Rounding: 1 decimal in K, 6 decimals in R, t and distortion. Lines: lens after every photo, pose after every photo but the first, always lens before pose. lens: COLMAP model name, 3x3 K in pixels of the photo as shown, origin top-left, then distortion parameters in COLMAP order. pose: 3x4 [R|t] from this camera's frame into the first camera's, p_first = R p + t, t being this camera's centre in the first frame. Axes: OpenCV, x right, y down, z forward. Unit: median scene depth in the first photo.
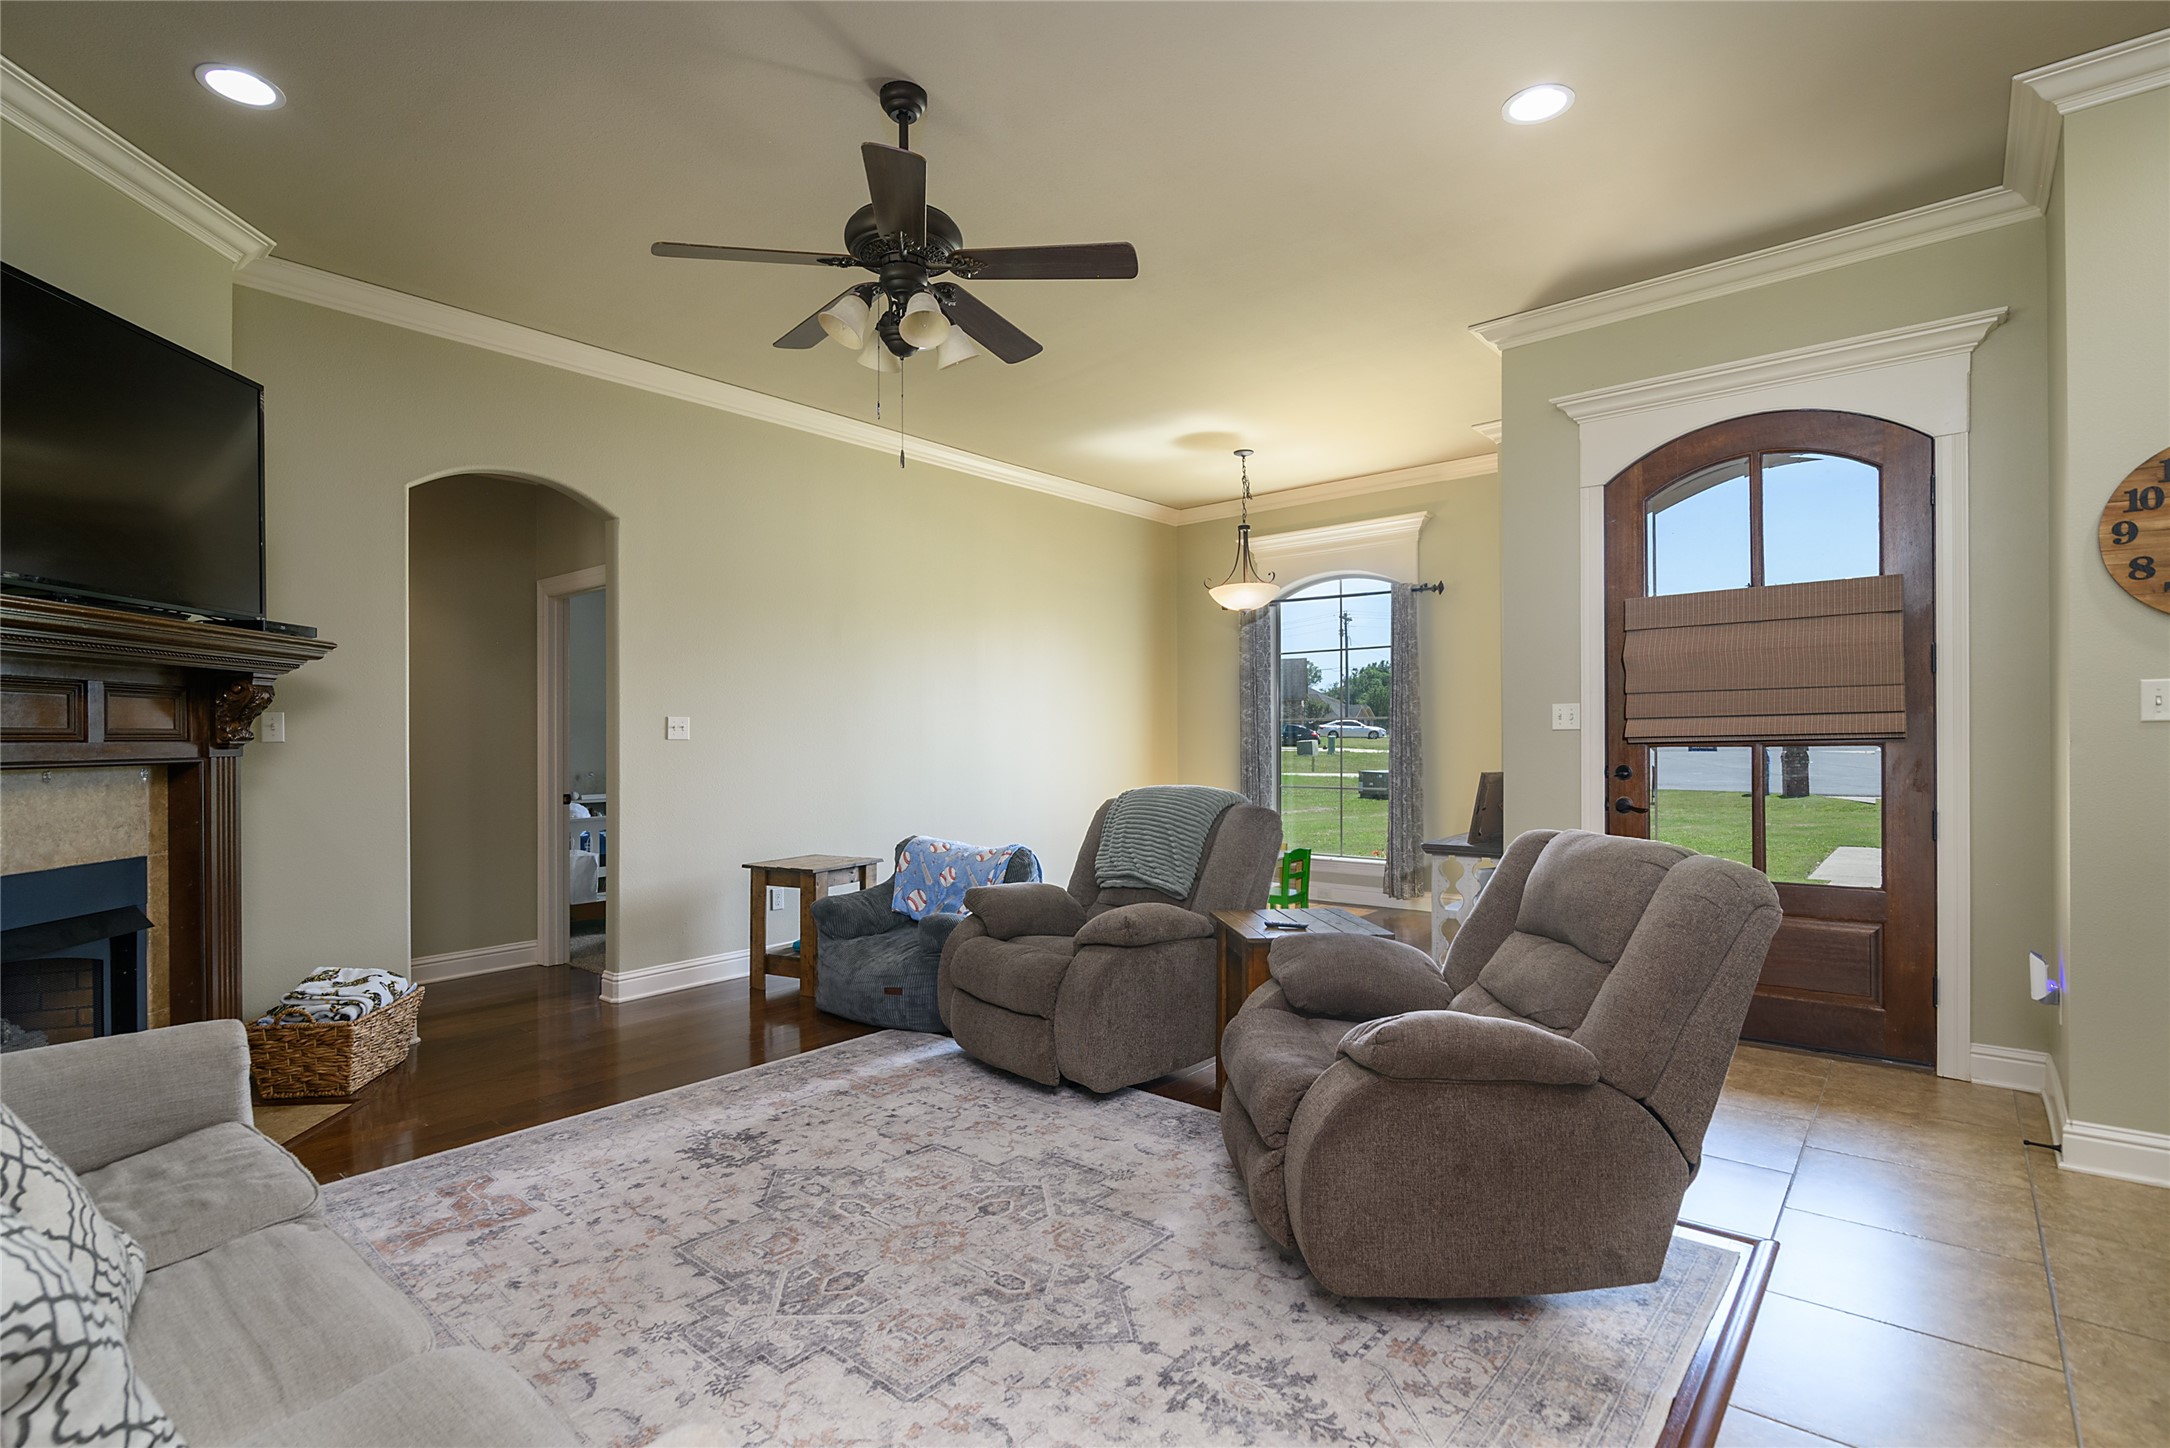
lens RADIAL K [[1007.8, 0, 1094.0], [0, 1007.8, 738.0], [0, 0, 1]] dist [0.001500, 0.000117]
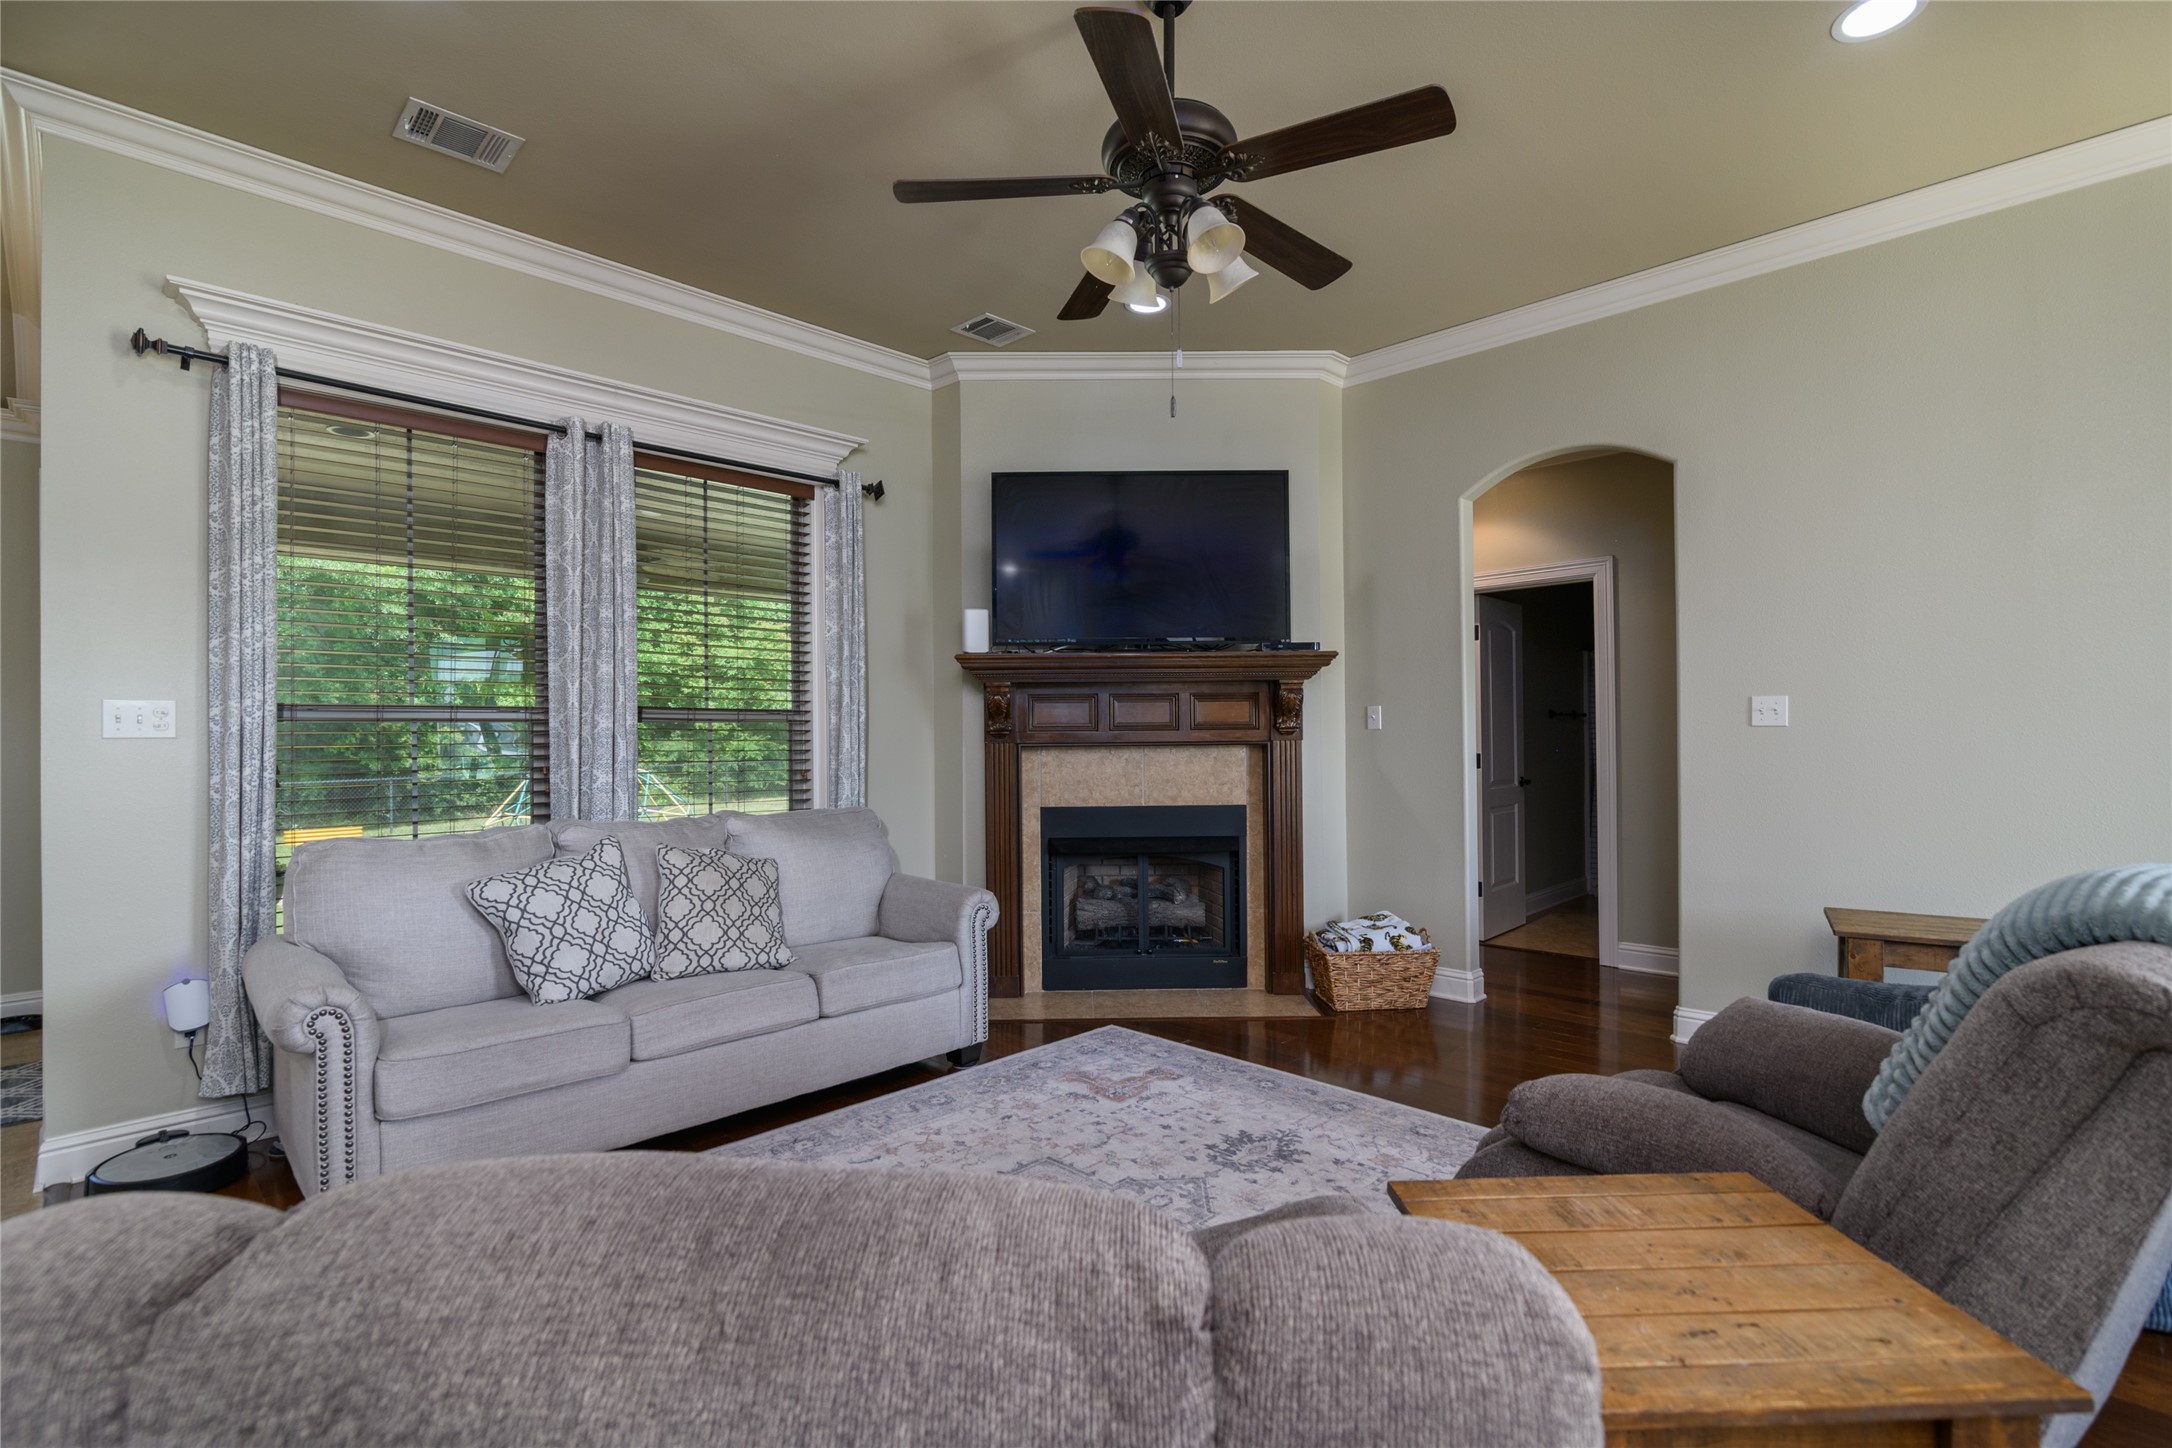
lens RADIAL K [[1008.7, 0, 1095.0], [0, 1008.7, 738.0], [0, 0, 1]] dist [0.001500, 0.000117]
pose [[-0.066111, 0.012857, -0.997729, 0.632702], [0.007115, 0.999898, 0.012414, -0.004577], [0.997787, -0.006278, -0.066196, 0.940848]]
